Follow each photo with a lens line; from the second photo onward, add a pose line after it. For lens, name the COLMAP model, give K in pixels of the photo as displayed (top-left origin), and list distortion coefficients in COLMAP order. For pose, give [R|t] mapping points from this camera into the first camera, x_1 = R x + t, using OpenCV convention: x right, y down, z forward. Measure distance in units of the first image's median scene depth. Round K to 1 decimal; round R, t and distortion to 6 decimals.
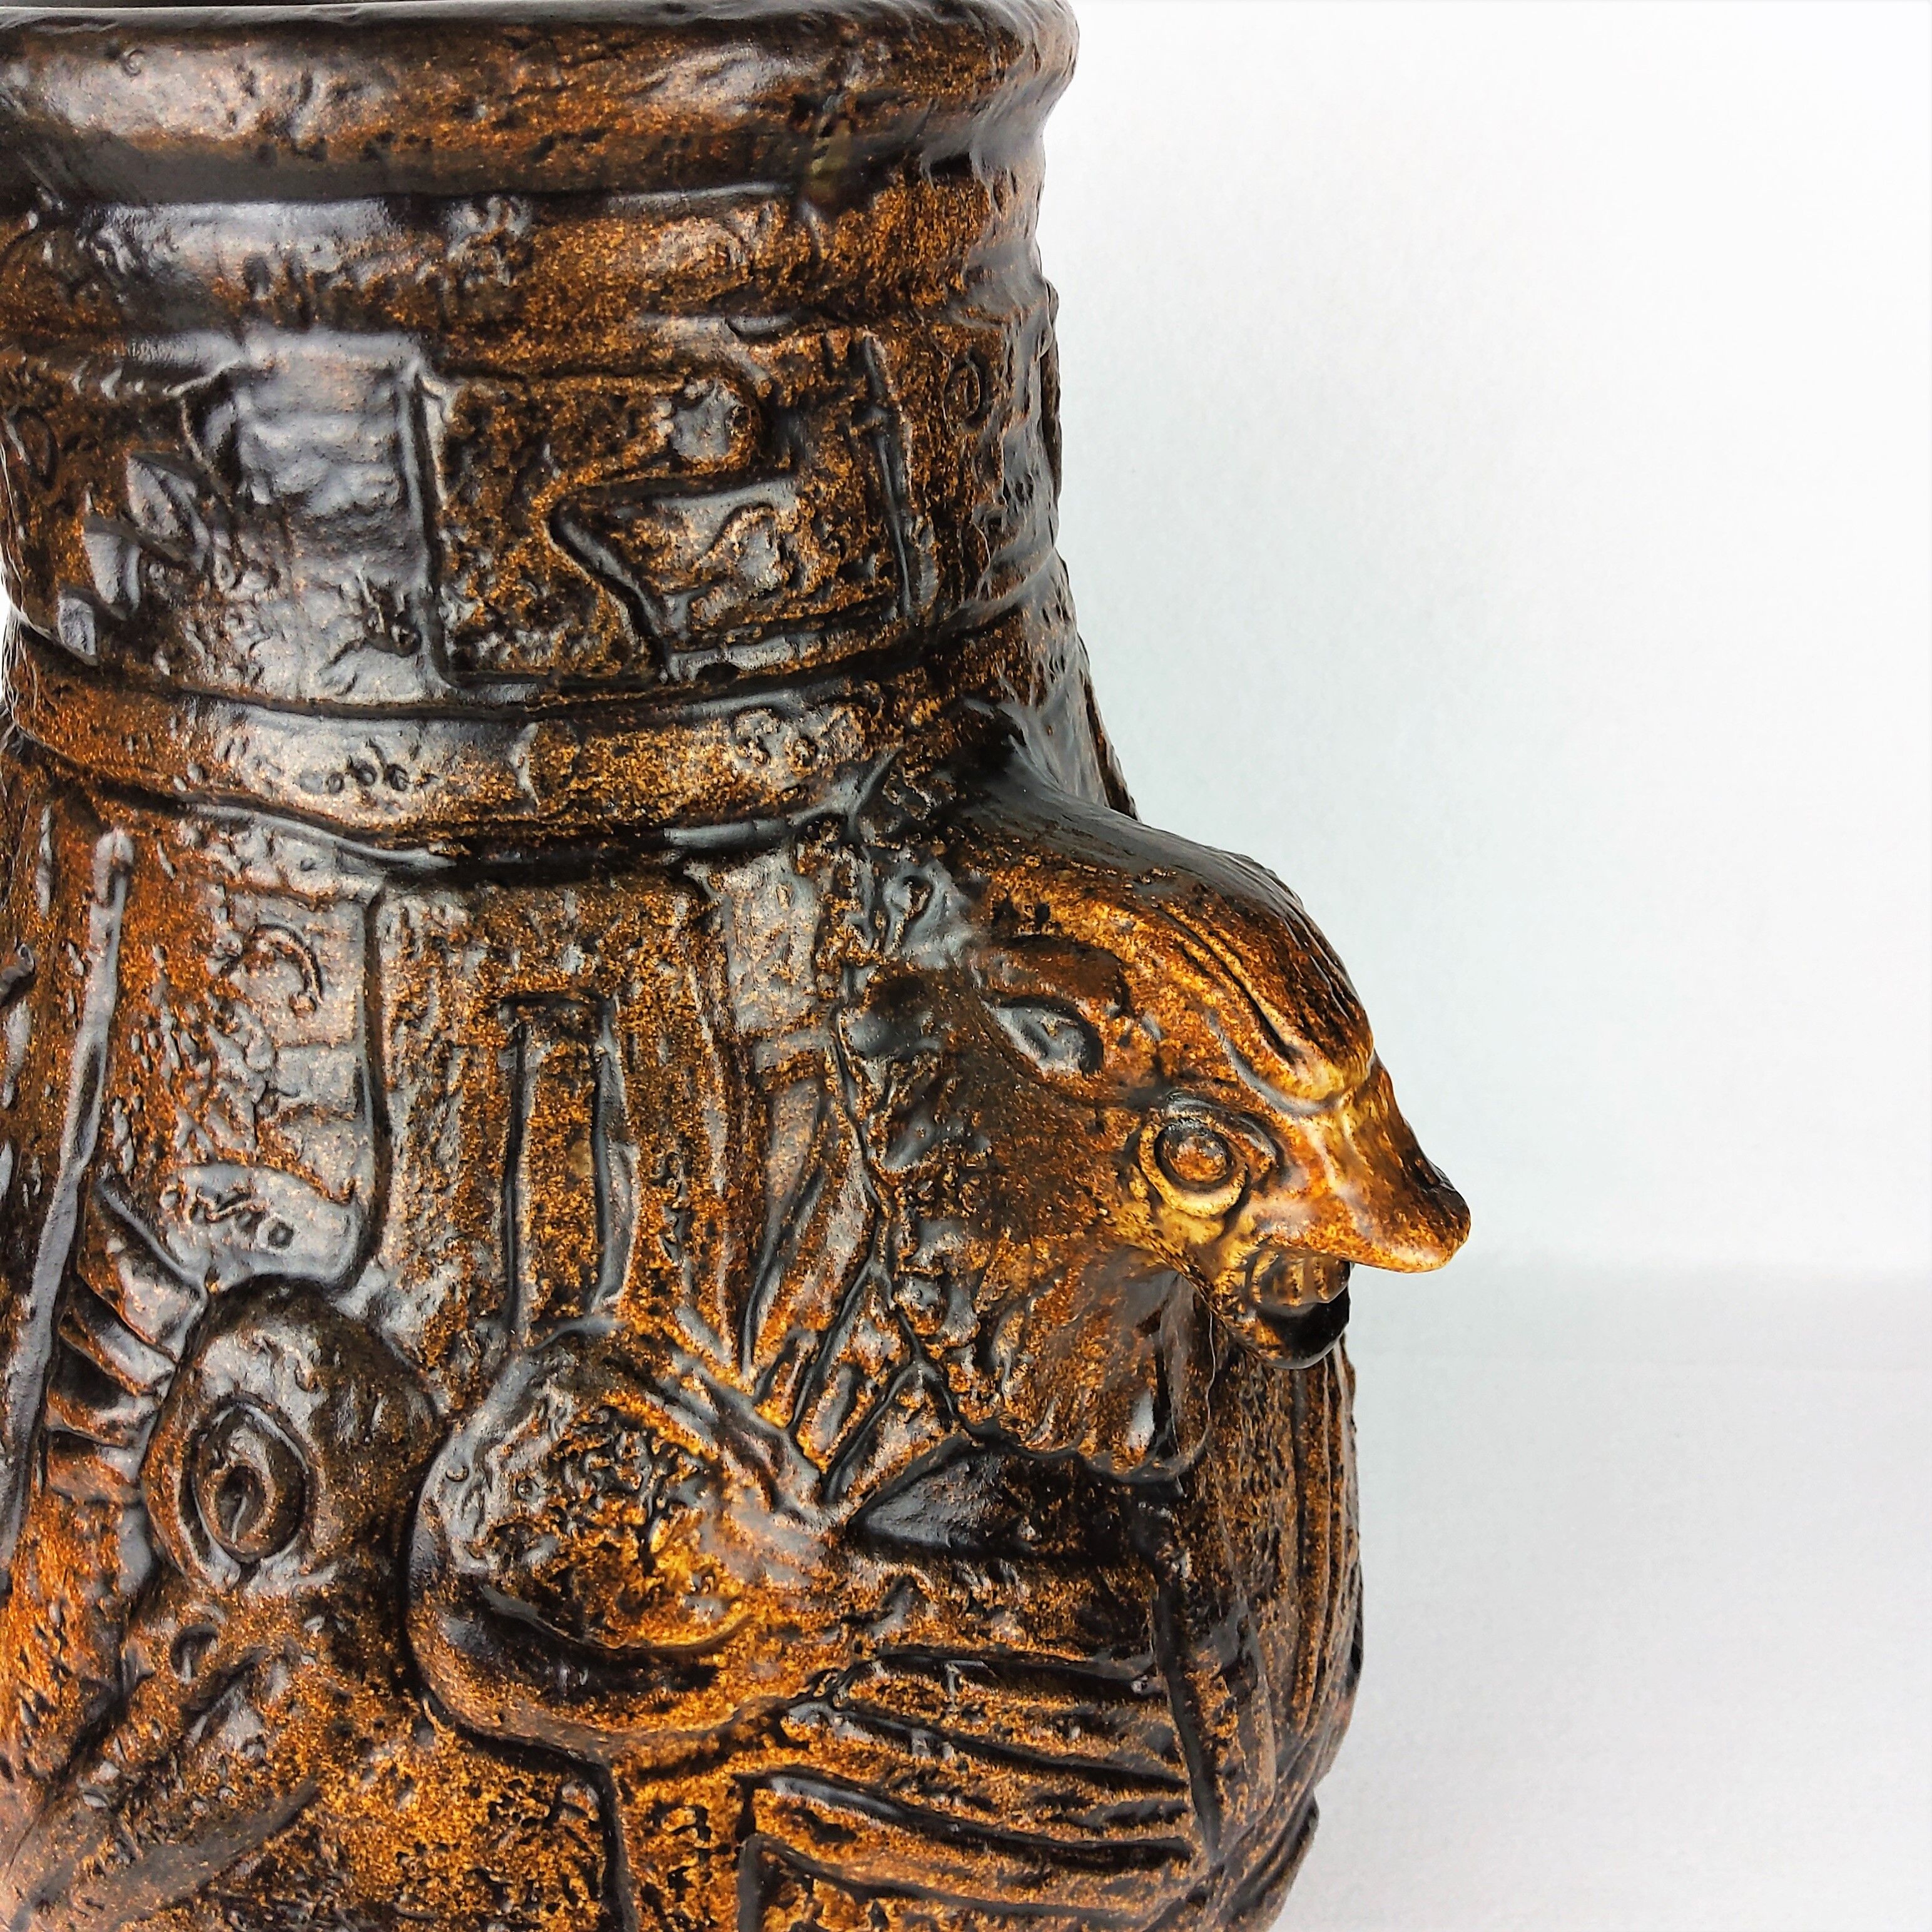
lens RADIAL K [[1950.4, 0, 957.0], [0, 1950.4, 966.9], [0, 0, 1]] dist [0.141794, -0.345897]
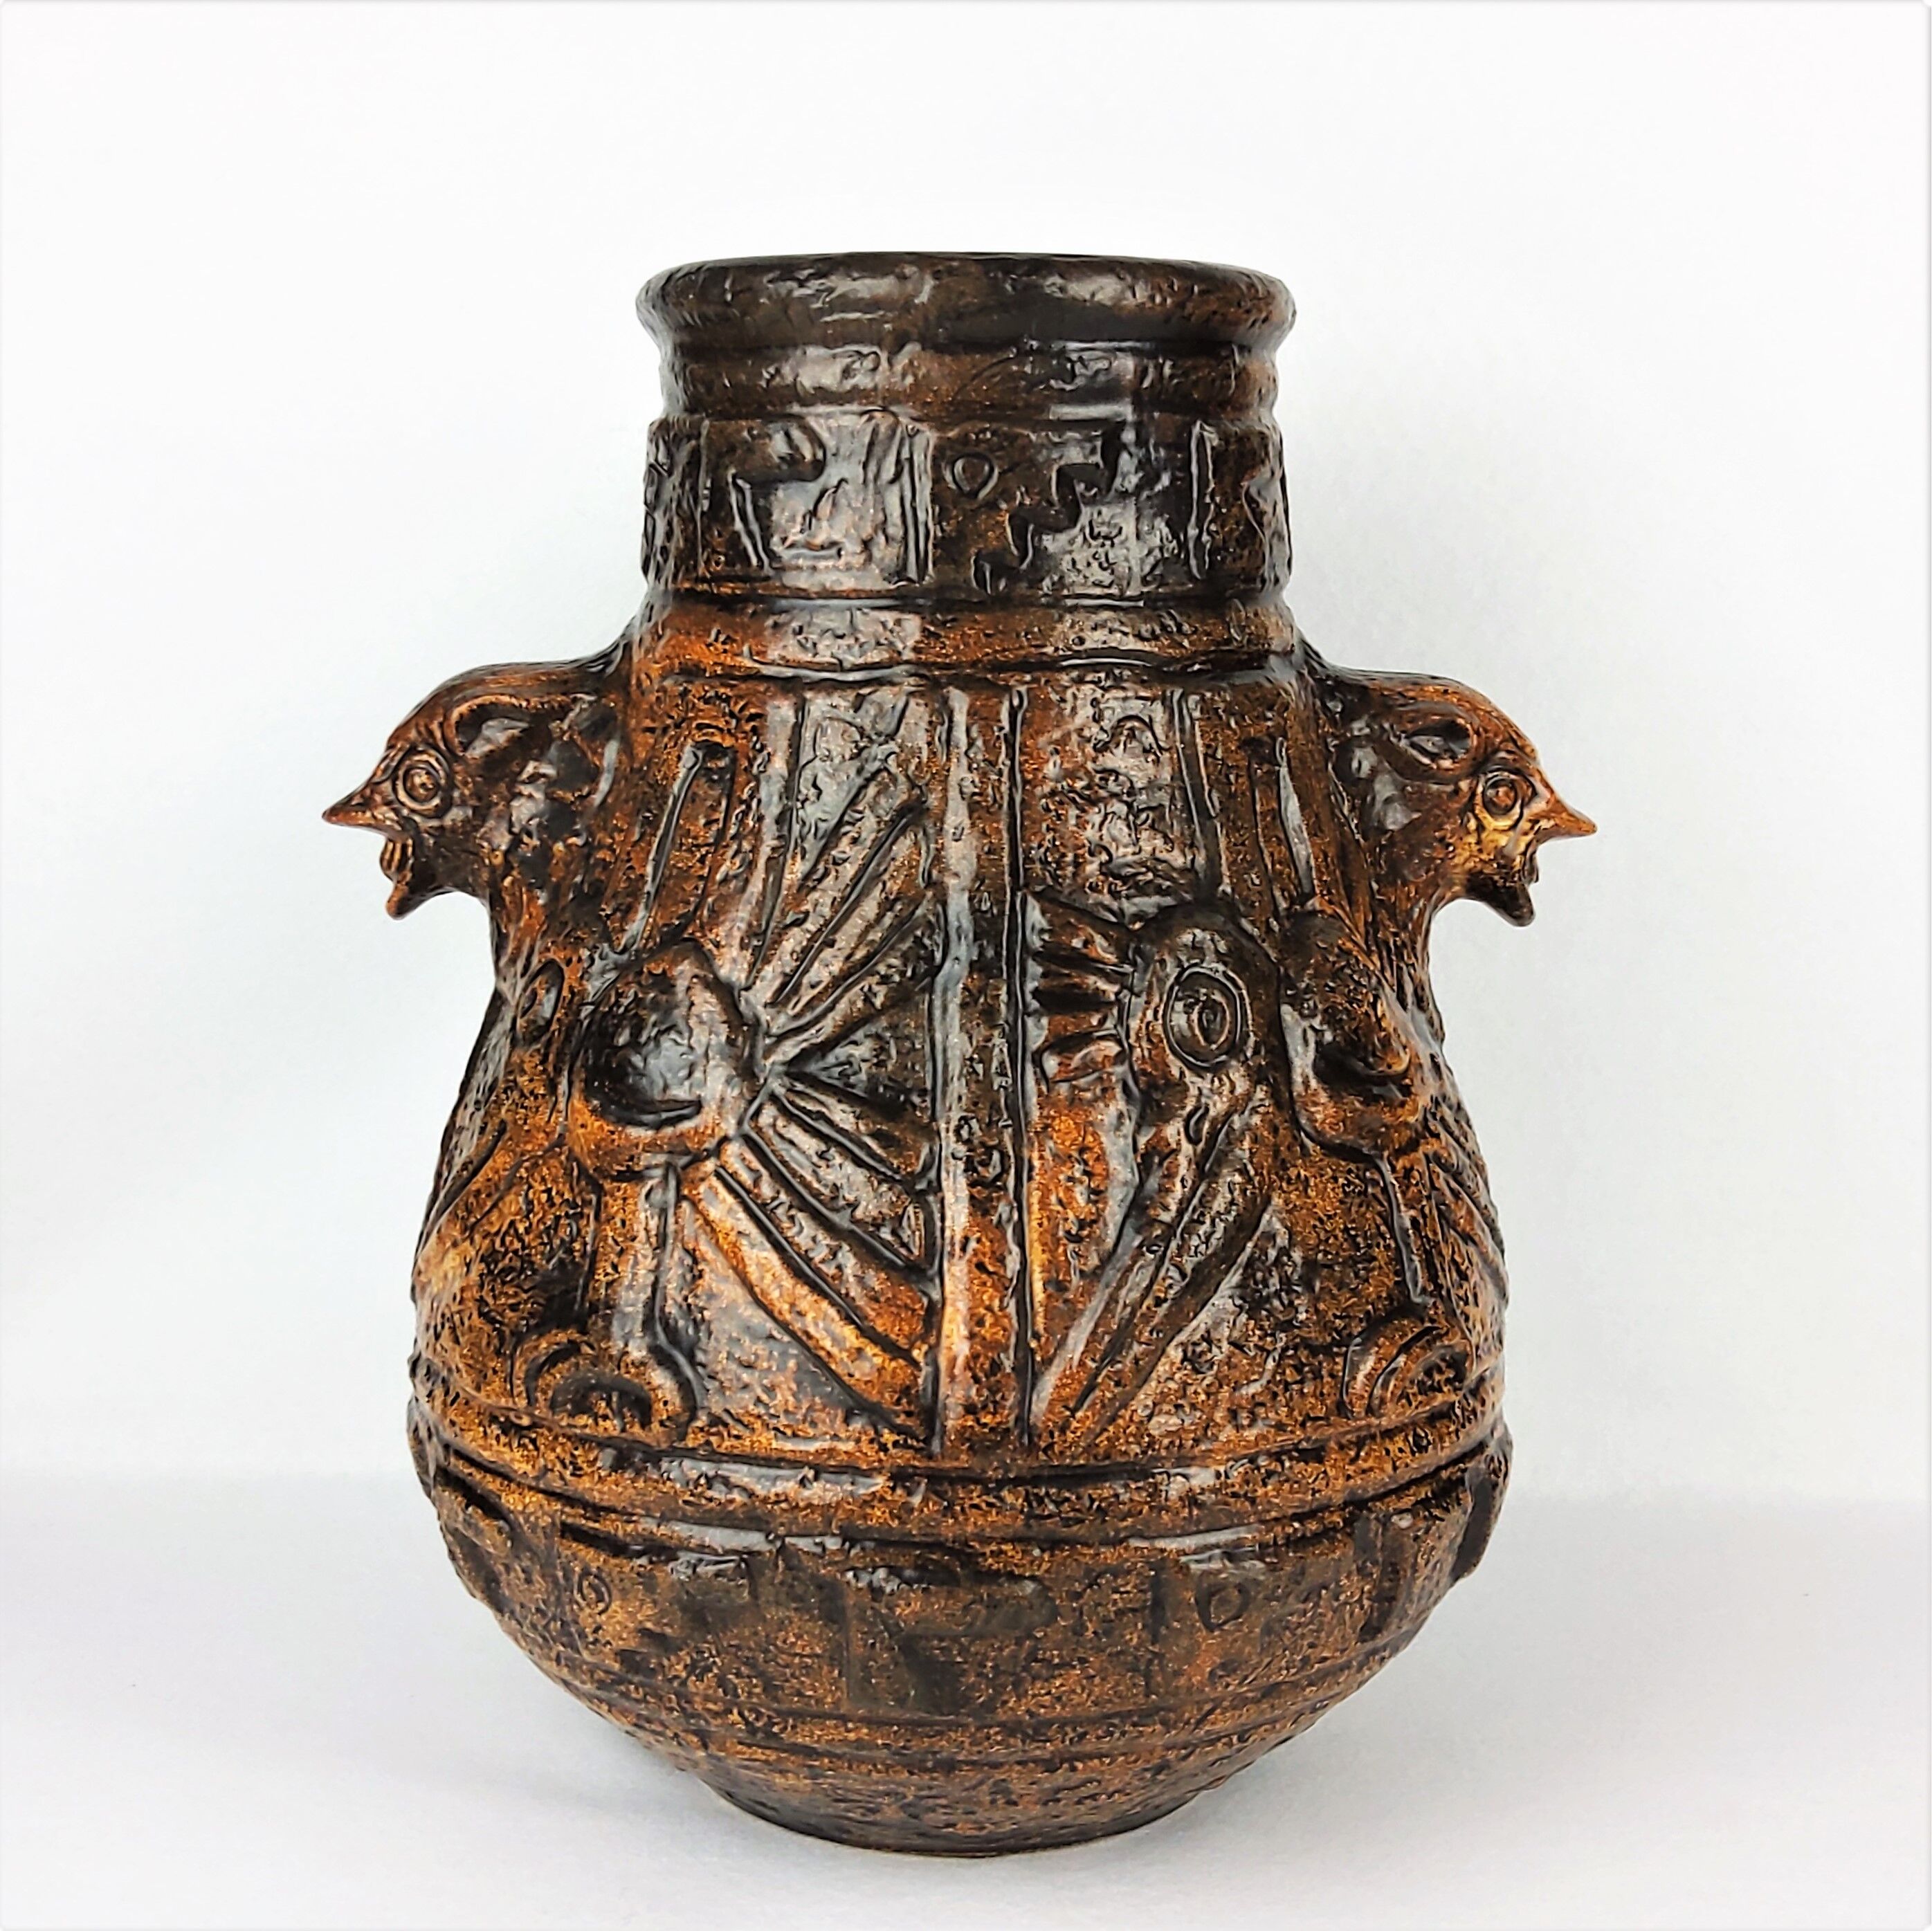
lens RADIAL K [[2818.5, 0, 956.4], [0, 2818.5, 952.3], [0, 0, 1]] dist [0.146531, -0.032736]
pose [[0.737272, -0.087260, 0.669937, -2.253704], [0.311771, 0.923666, -0.222798, 0.717693], [-0.599357, 0.373130, 0.708199, -0.678019]]
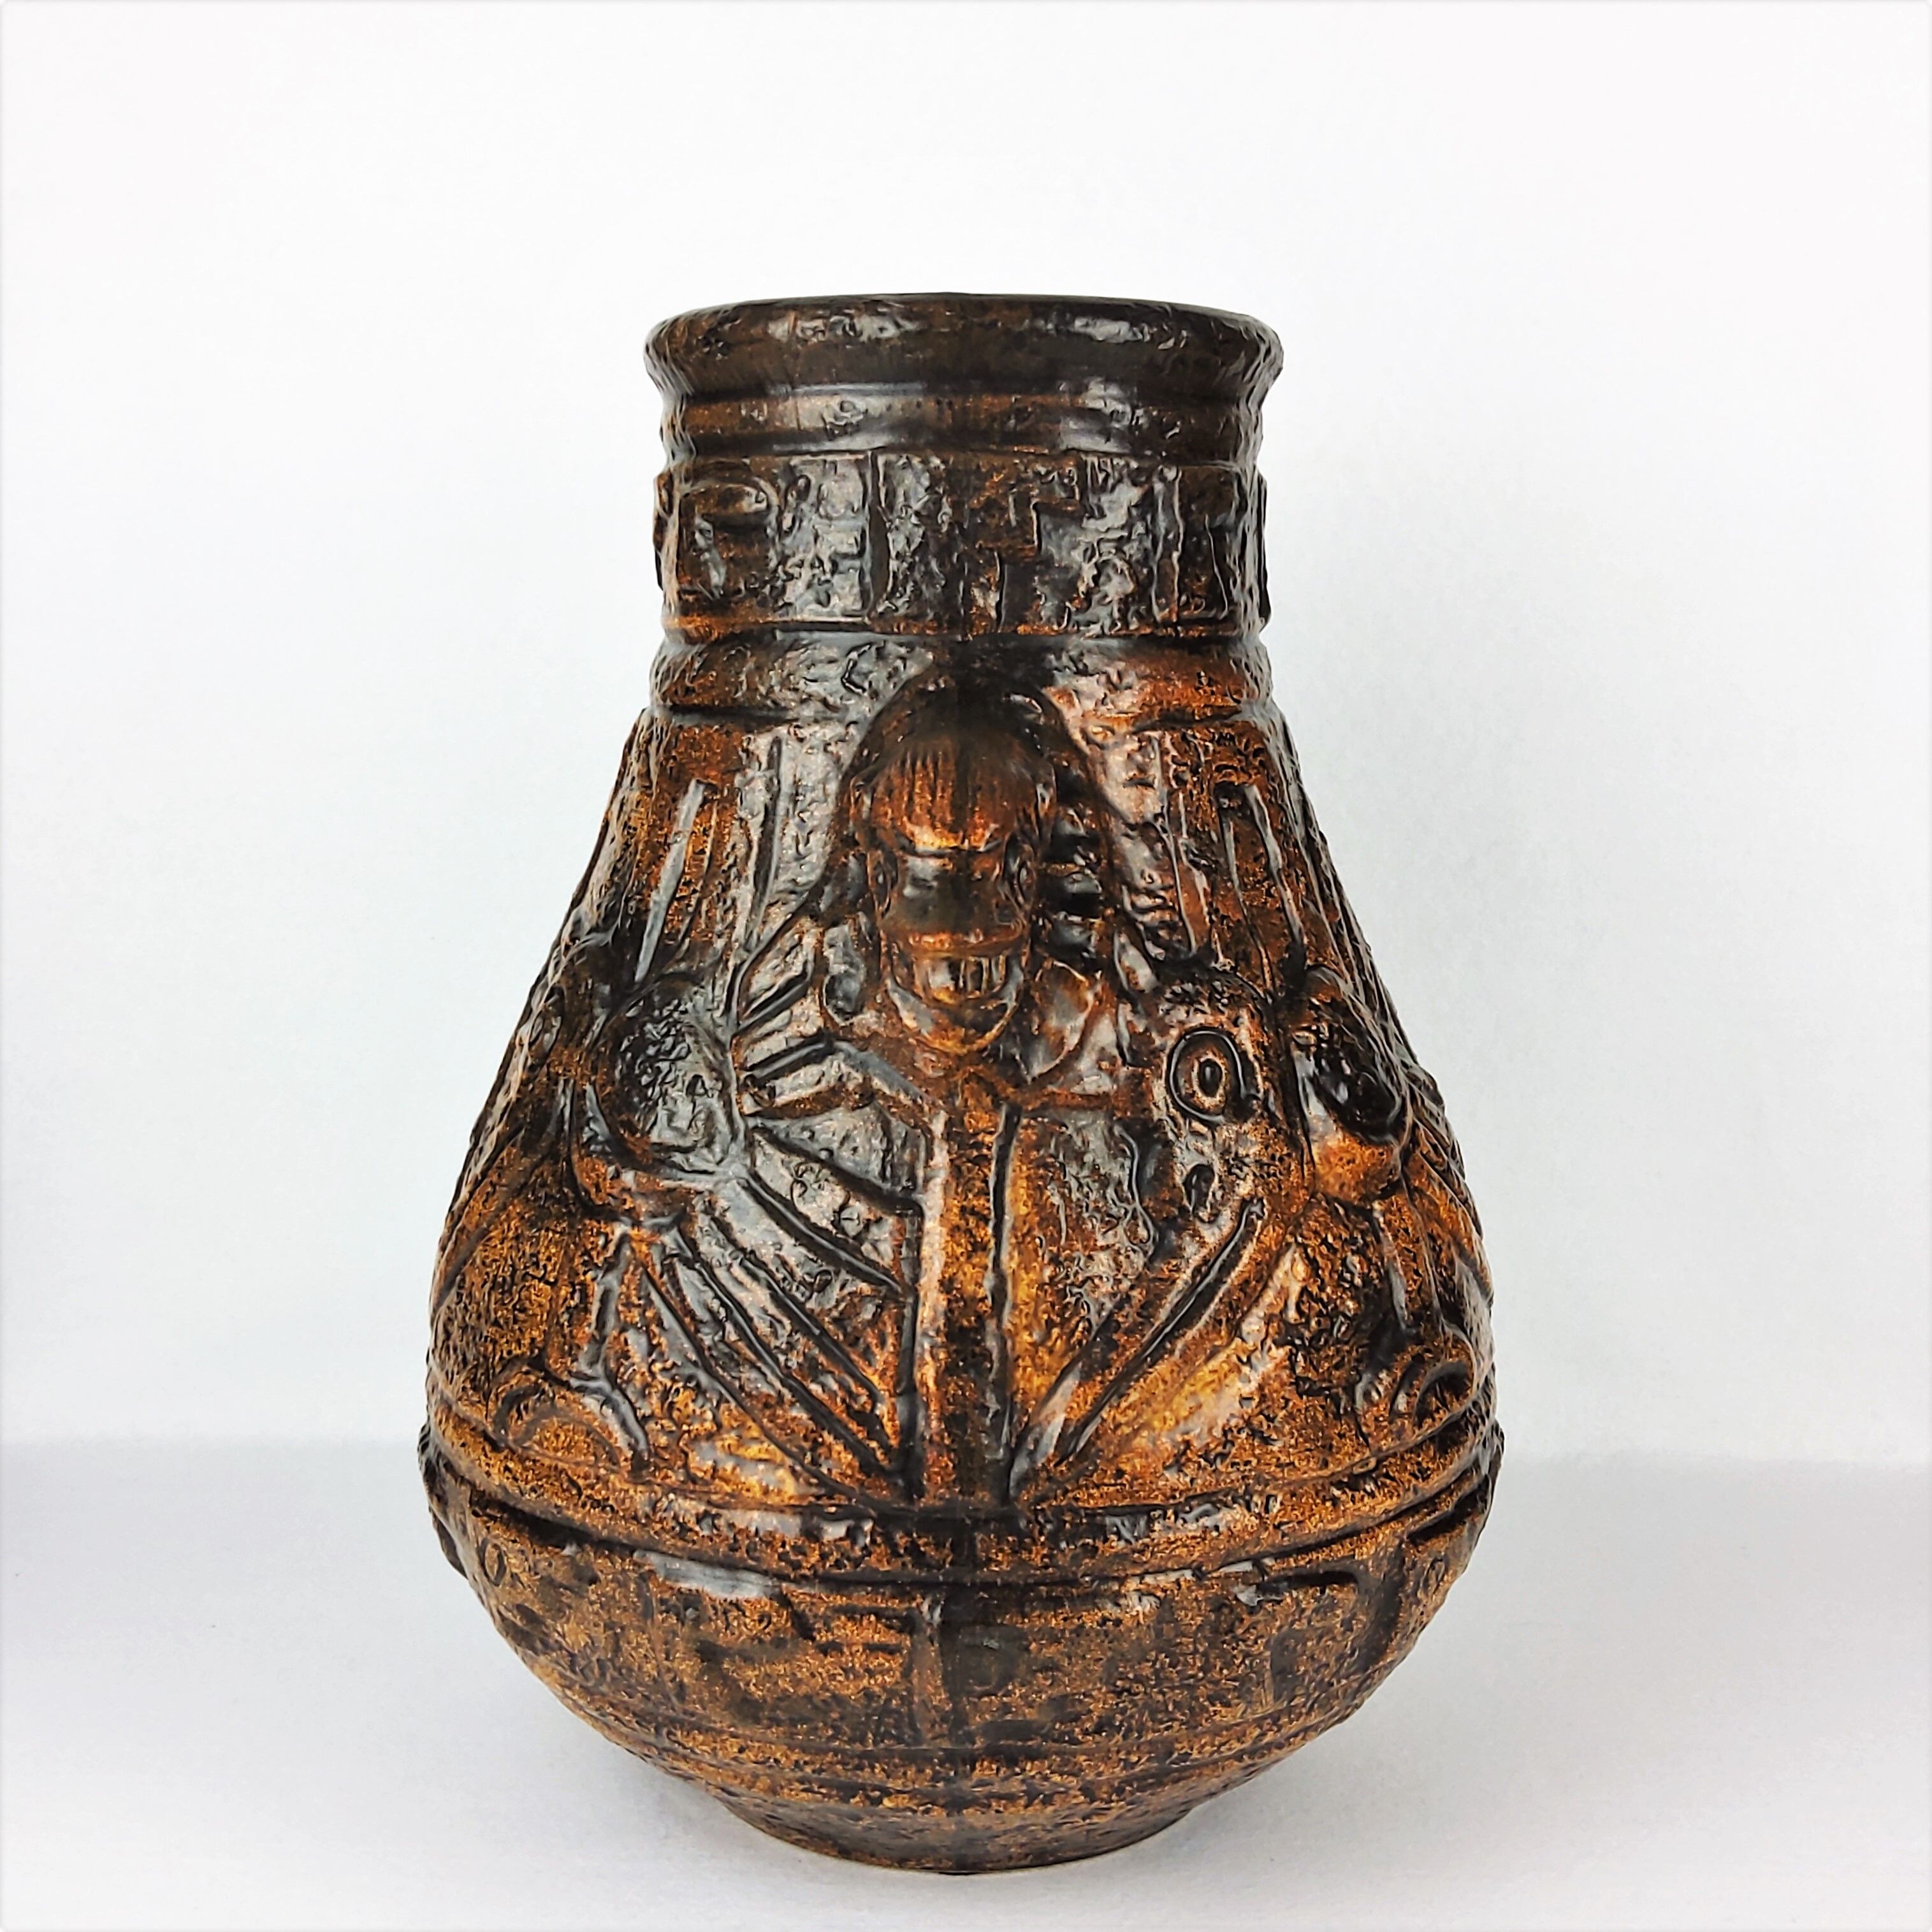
lens RADIAL K [[2818.7, 0, 956.4], [0, 2818.7, 952.8], [0, 0, 1]] dist [0.146531, -0.032736]
pose [[-0.515566, -0.139545, 0.845410, -2.804851], [0.454167, 0.792145, 0.407723, -1.246431], [-0.726584, 0.594166, -0.345027, 2.533077]]
